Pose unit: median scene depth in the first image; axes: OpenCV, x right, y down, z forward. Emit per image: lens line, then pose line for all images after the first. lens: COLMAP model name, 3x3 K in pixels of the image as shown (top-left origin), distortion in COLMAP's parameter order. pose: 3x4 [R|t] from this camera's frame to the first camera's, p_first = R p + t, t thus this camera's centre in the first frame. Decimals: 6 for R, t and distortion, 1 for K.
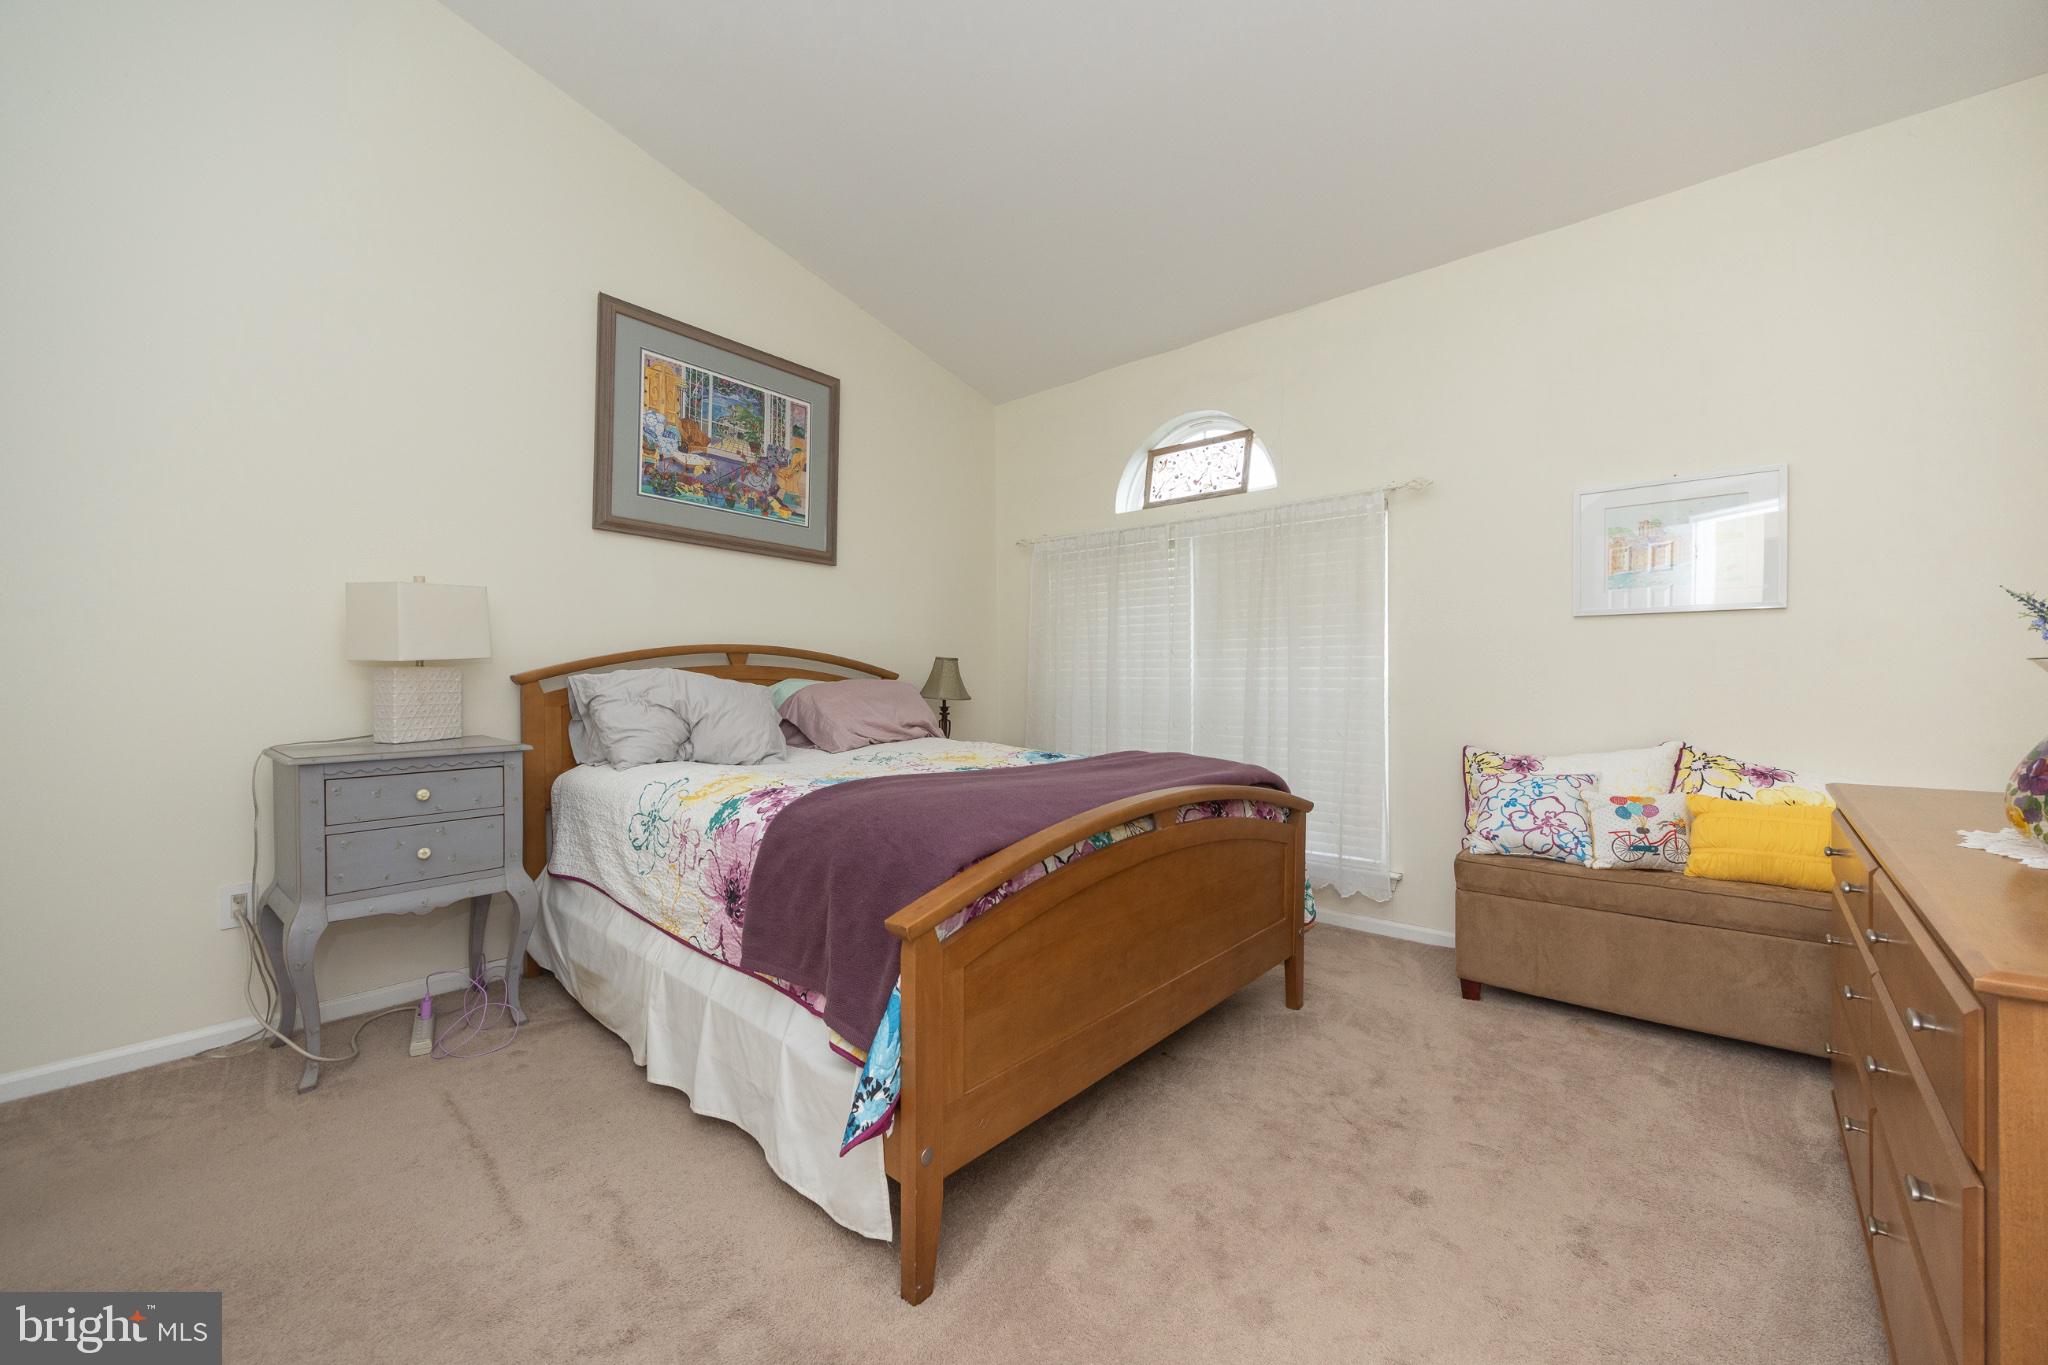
lens RADIAL K [[793.3, 0, 1024.0], [0, 793.3, 682.5], [0, 0, 1]] dist [-0.000594, -0.000021]
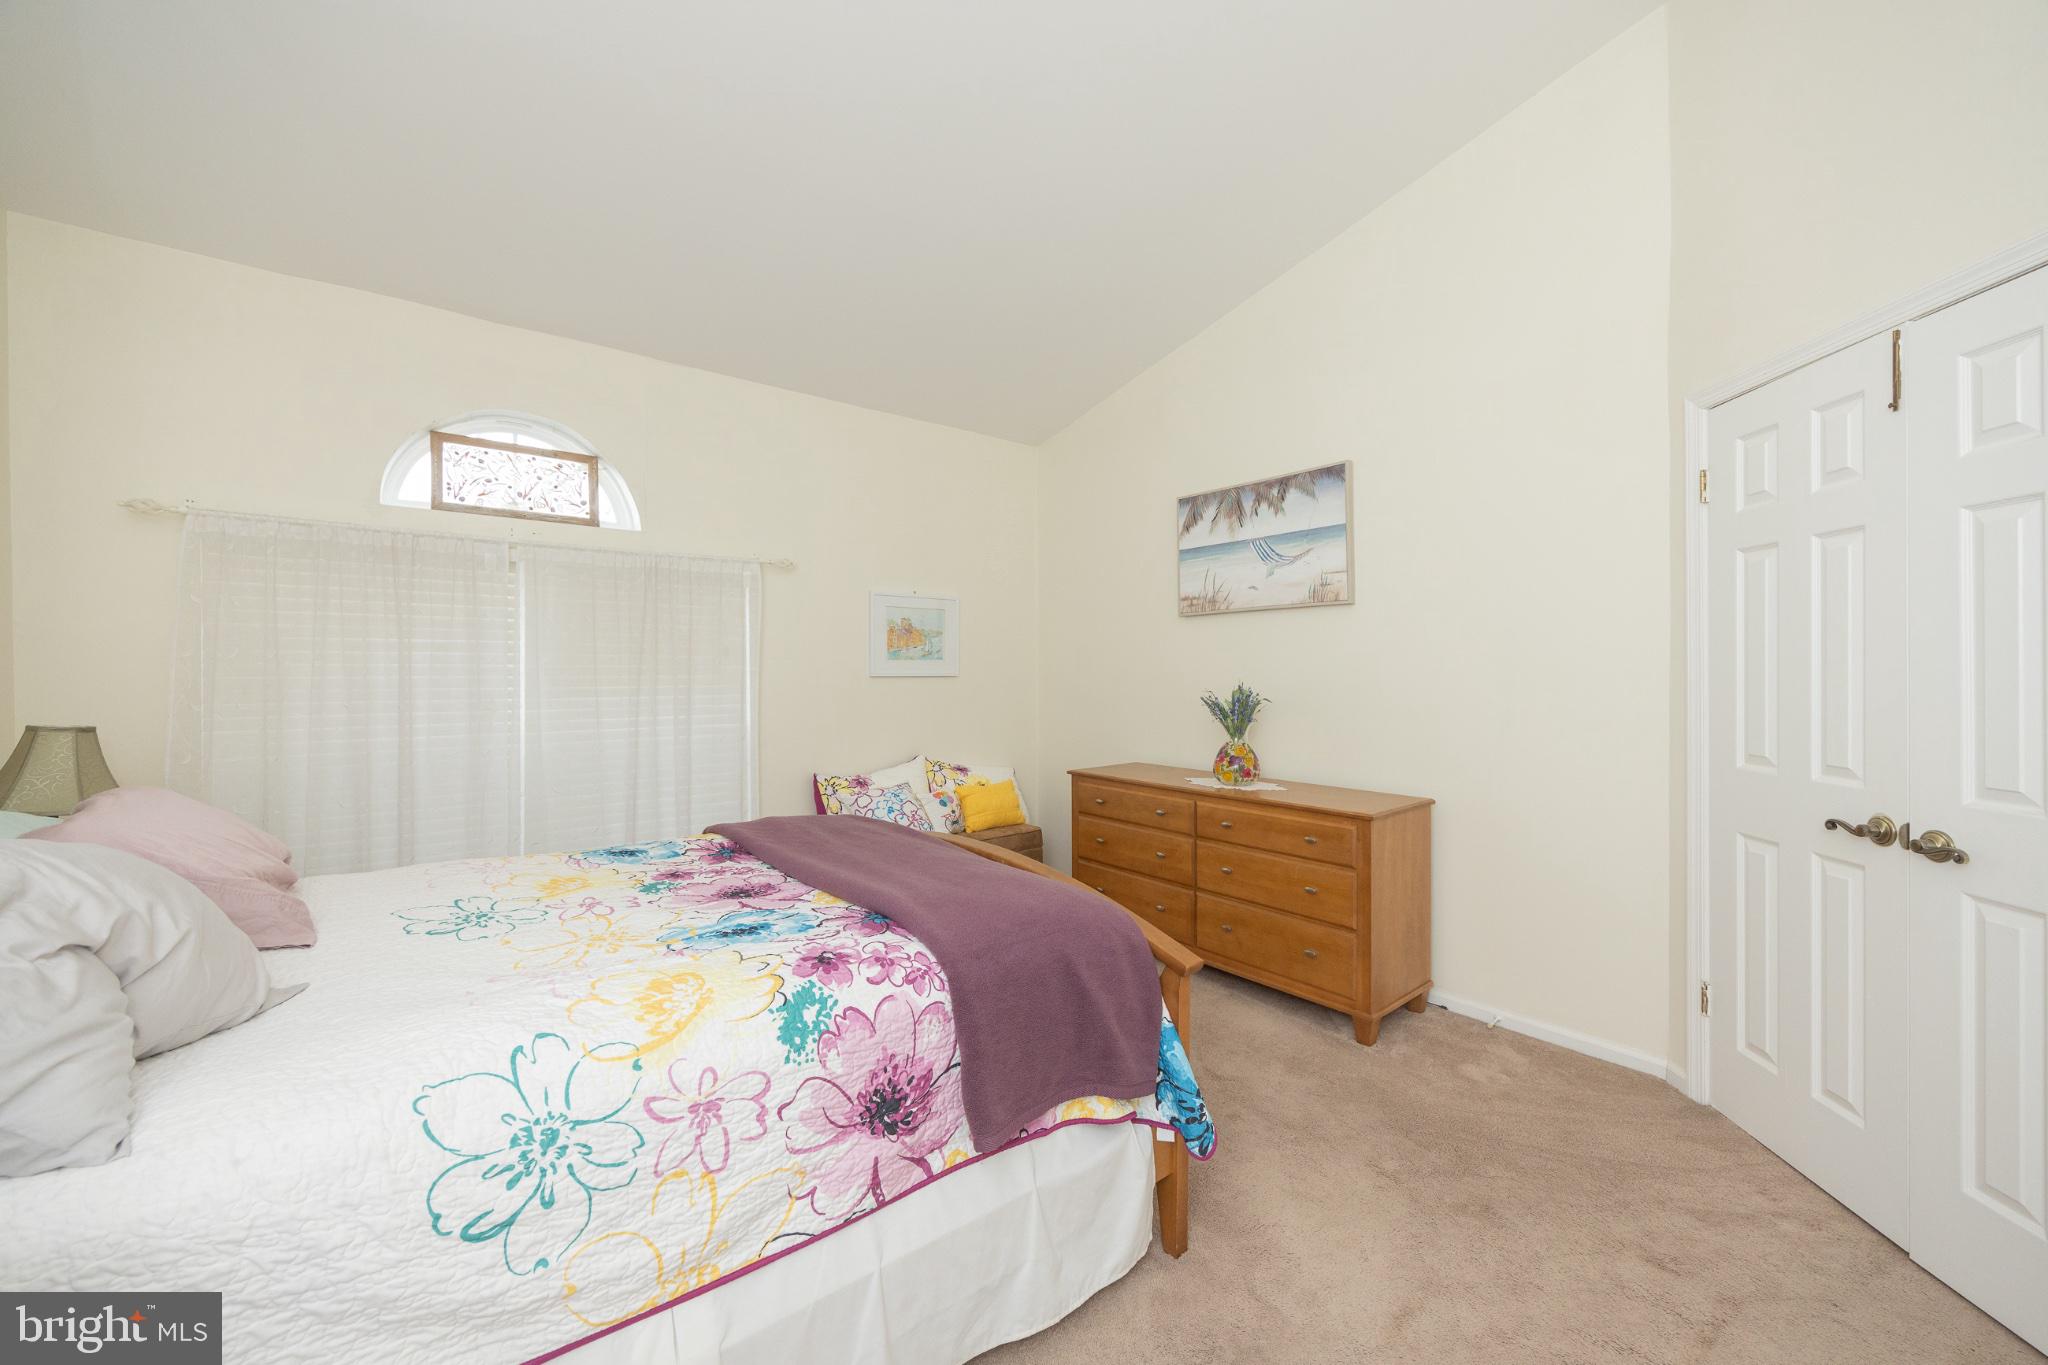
lens RADIAL K [[773.9, 0, 1024.0], [0, 773.9, 682.5], [0, 0, 1]] dist [0.000048, 0.000047]
pose [[0.166135, -0.008667, 0.986065, -0.512793], [0.009782, 0.999927, 0.007141, -0.061459], [-0.986054, 0.008460, 0.166208, 0.369379]]
